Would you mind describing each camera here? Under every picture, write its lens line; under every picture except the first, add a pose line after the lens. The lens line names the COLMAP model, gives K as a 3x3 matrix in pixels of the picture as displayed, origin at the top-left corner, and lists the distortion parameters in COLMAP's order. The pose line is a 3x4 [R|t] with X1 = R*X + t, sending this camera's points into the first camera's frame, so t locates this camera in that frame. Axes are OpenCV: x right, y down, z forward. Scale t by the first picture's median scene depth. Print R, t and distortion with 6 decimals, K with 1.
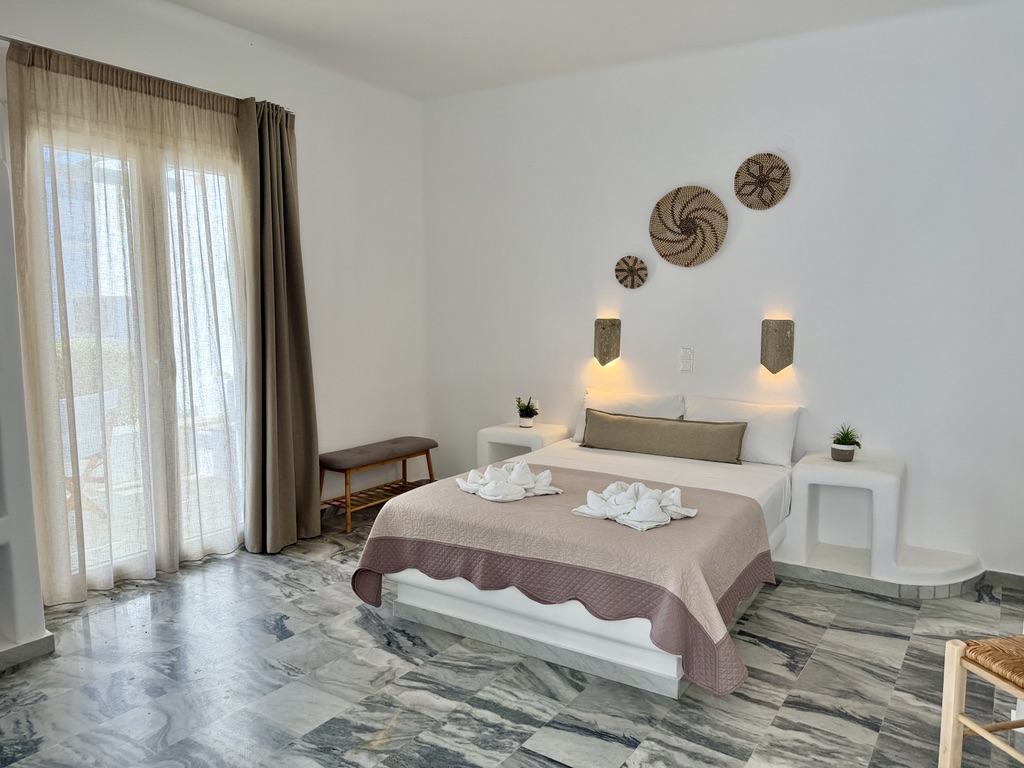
lens RADIAL K [[720.9, 0, 514.0], [0, 720.9, 400.0], [0, 0, 1]] dist [0.049780, -0.048718]
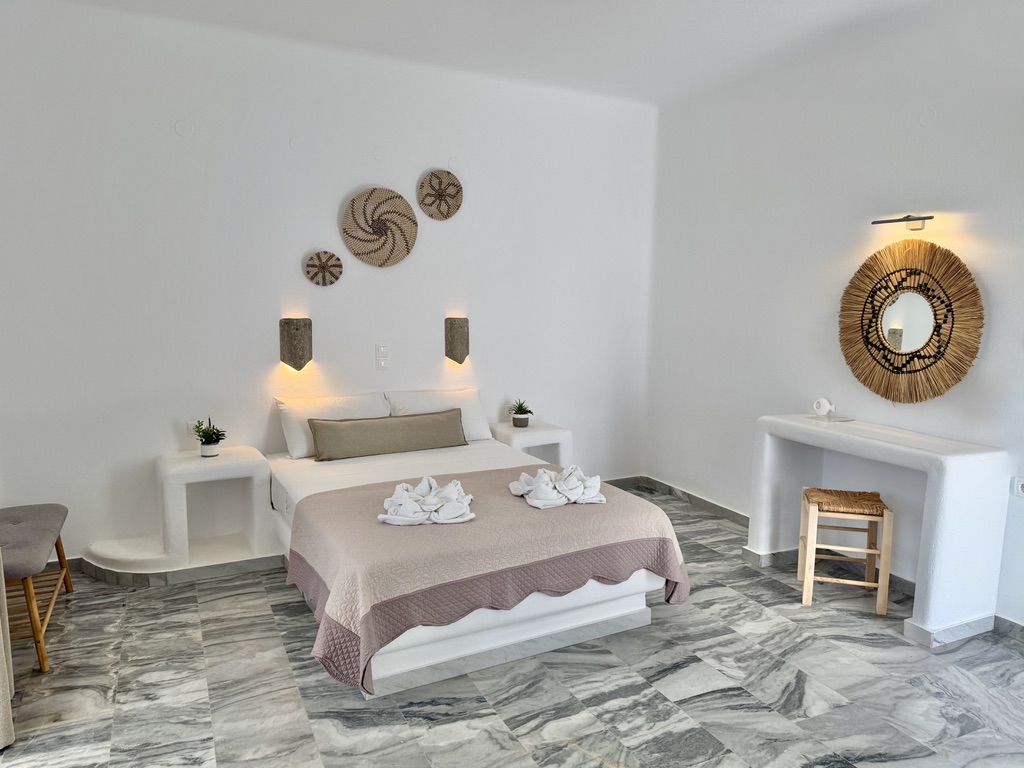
lens RADIAL K [[720.9, 0, 517.9], [0, 720.9, 388.6], [0, 0, 1]] dist [0.049780, -0.048718]
pose [[0.493358, -0.107257, 0.863188, -0.613168], [0.101307, 0.992700, 0.065448, -0.065617], [-0.863907, 0.055158, 0.500623, 0.359915]]
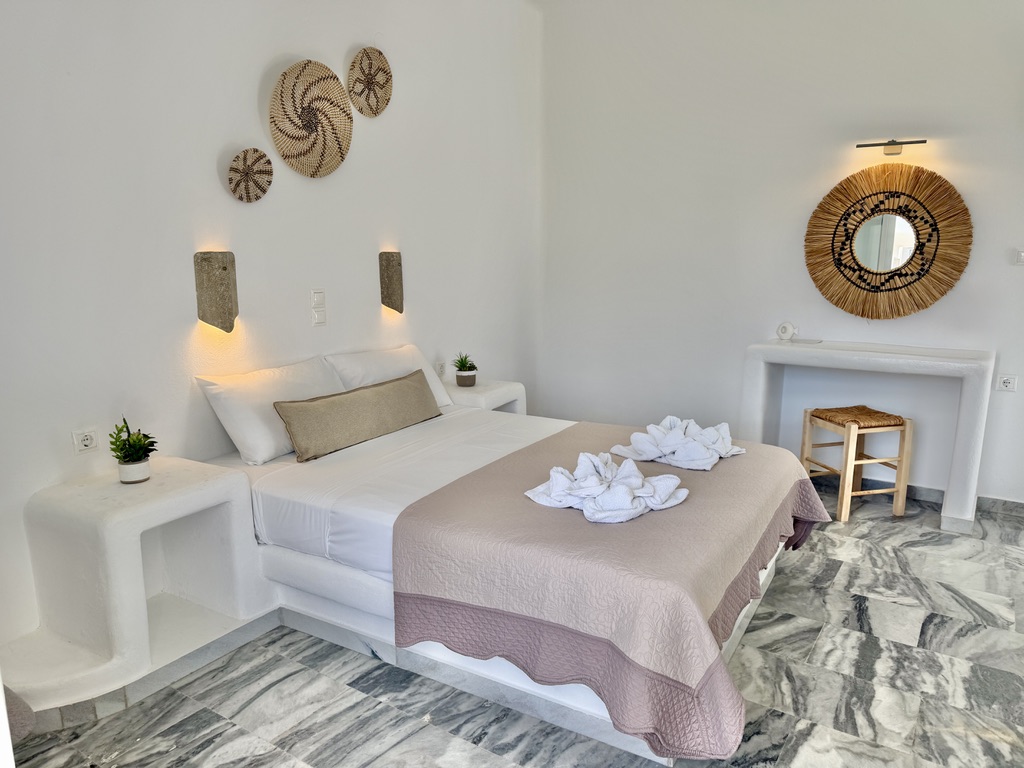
lens RADIAL K [[720.9, 0, 525.7], [0, 720.9, 391.8], [0, 0, 1]] dist [0.049780, -0.048718]
pose [[-0.022983, -0.191181, 0.981286, -0.556397], [0.131621, 0.972423, 0.192537, -0.096173], [-0.991034, 0.133582, 0.002815, 0.888845]]
